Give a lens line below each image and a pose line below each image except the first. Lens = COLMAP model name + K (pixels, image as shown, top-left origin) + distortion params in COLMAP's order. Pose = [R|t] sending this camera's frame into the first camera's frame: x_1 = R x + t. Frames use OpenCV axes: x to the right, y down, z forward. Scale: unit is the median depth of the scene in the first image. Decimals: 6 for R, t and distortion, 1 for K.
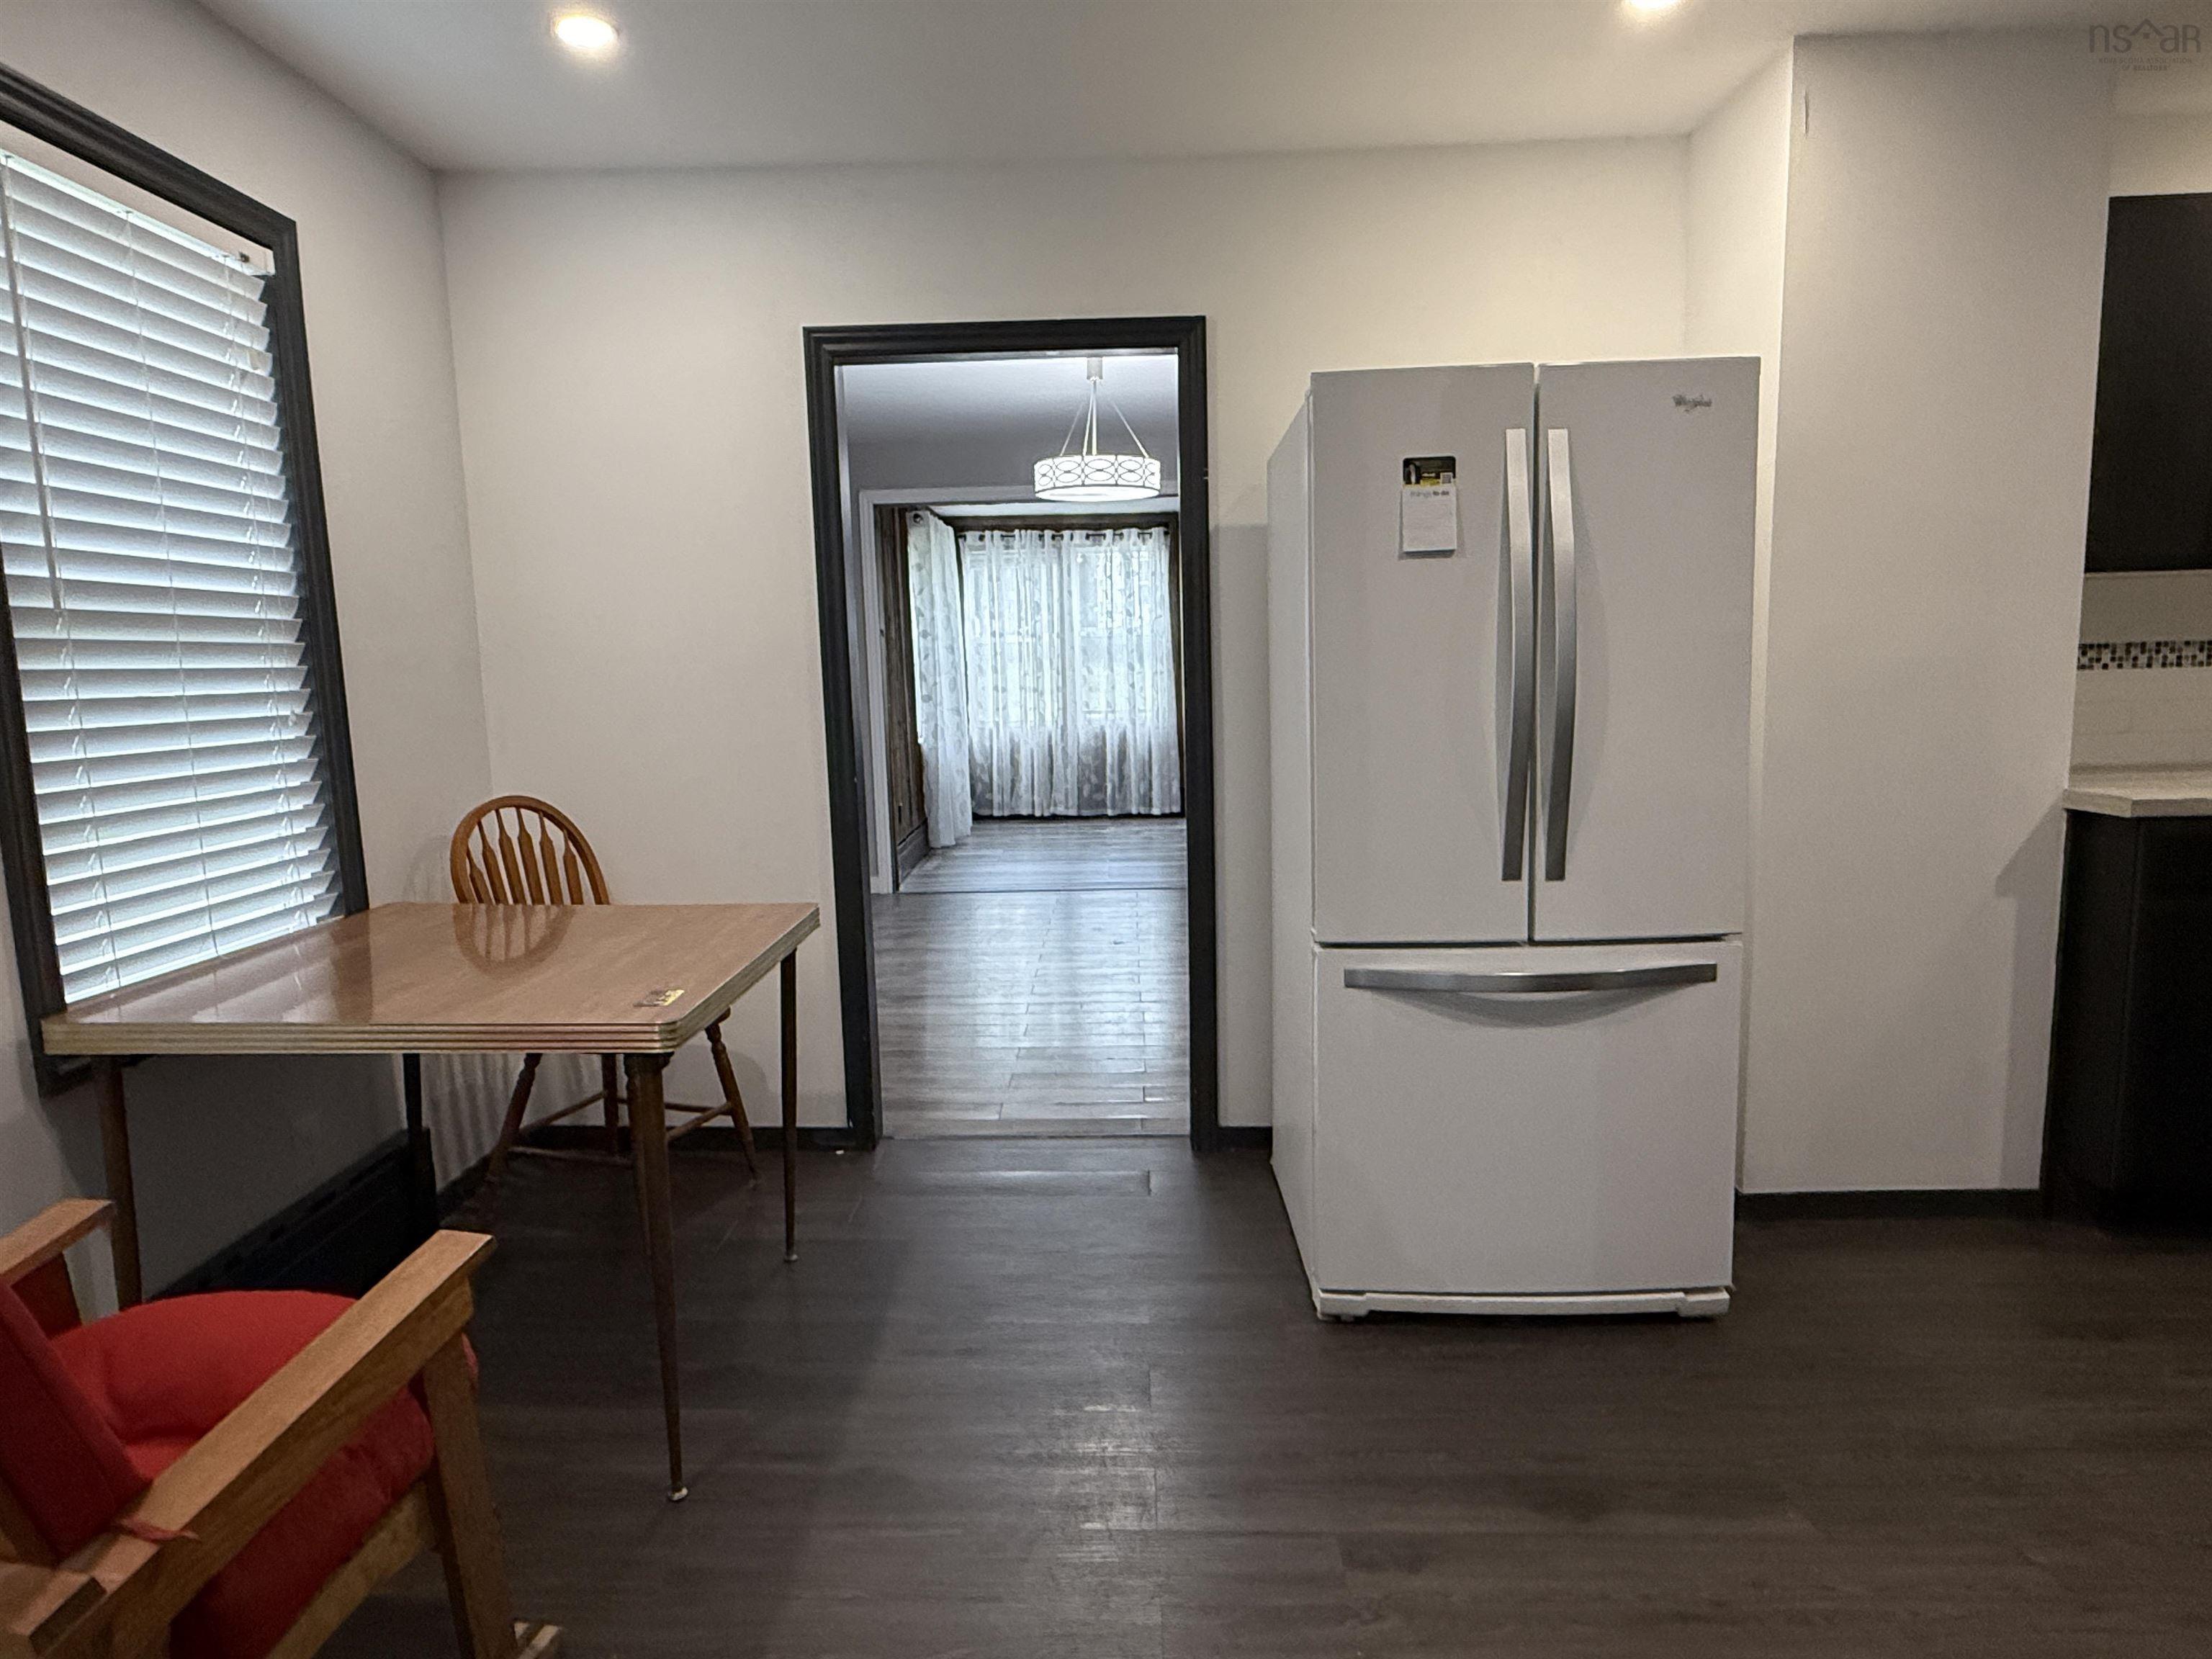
lens RADIAL K [[1306.9, 0, 1103.2], [0, 1306.9, 832.2], [0, 0, 1]] dist [0.005145, 0.000392]
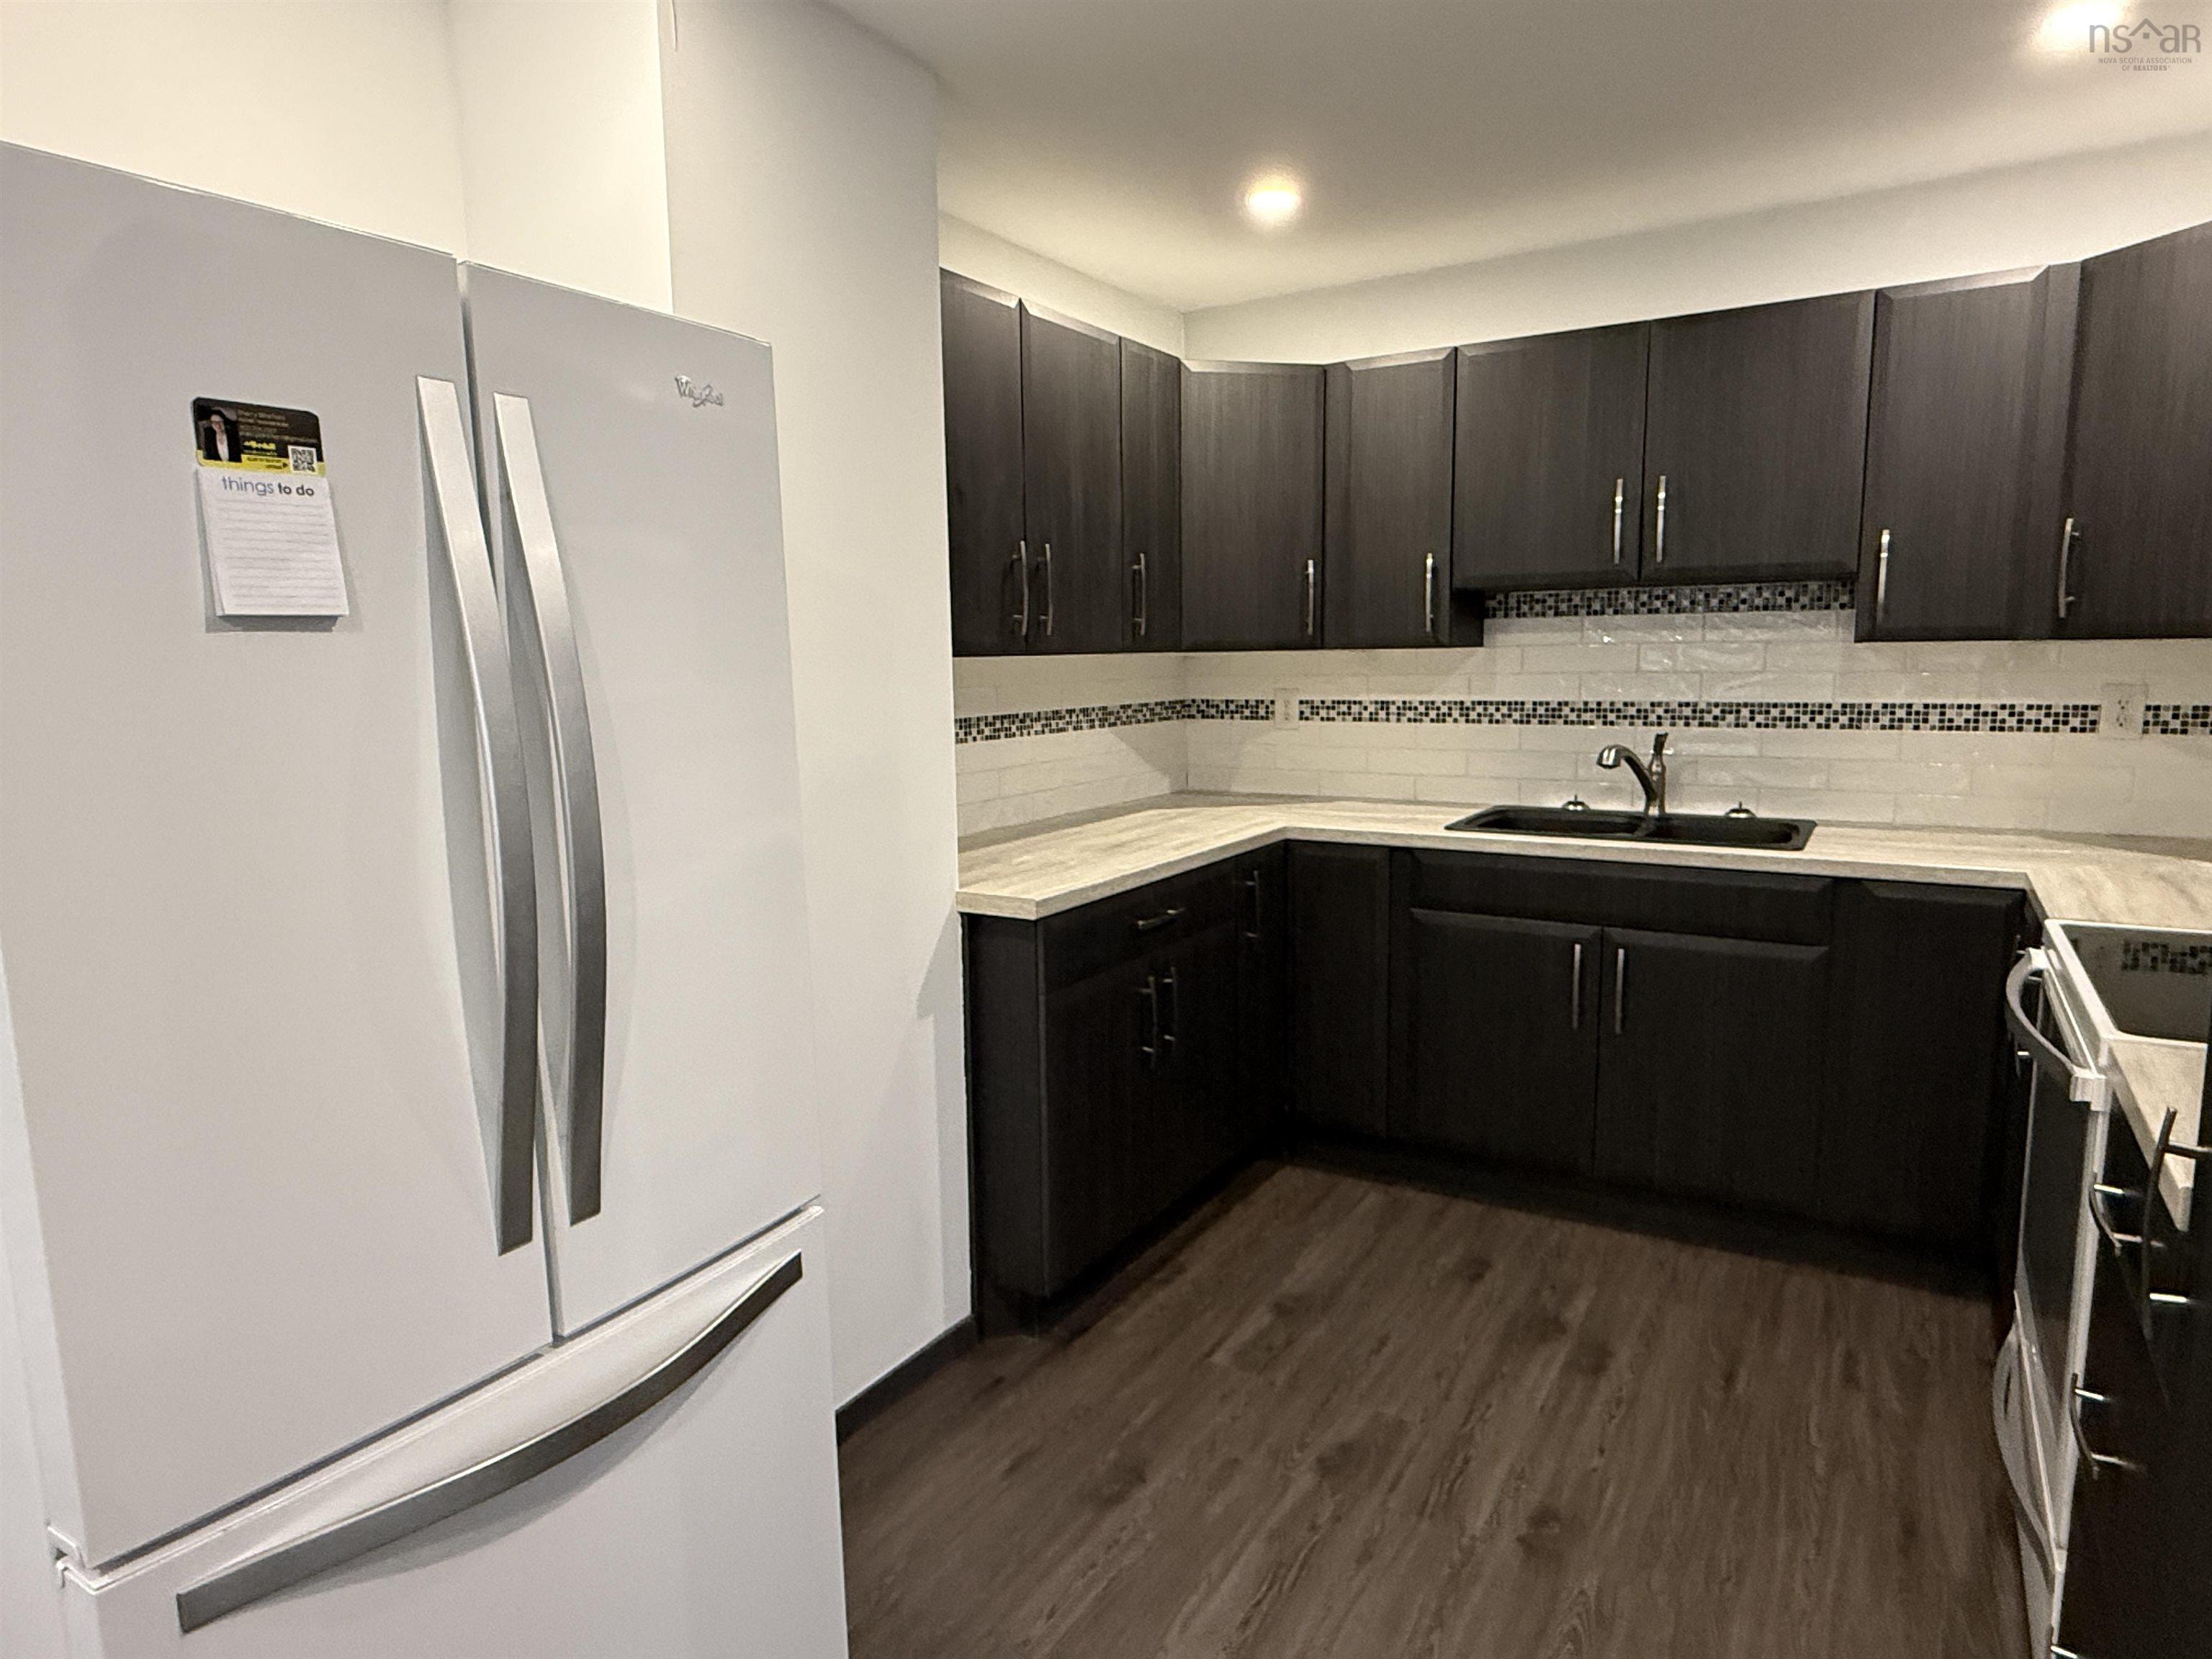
lens RADIAL K [[1306.9, 0, 1095.8], [0, 1306.9, 835.8], [0, 0, 1]] dist [0.005145, 0.000392]
pose [[0.516296, -0.101165, 0.850414, 0.002863], [0.118506, 0.991885, 0.046048, -0.123326], [-0.848172, 0.077005, 0.524095, 0.515380]]
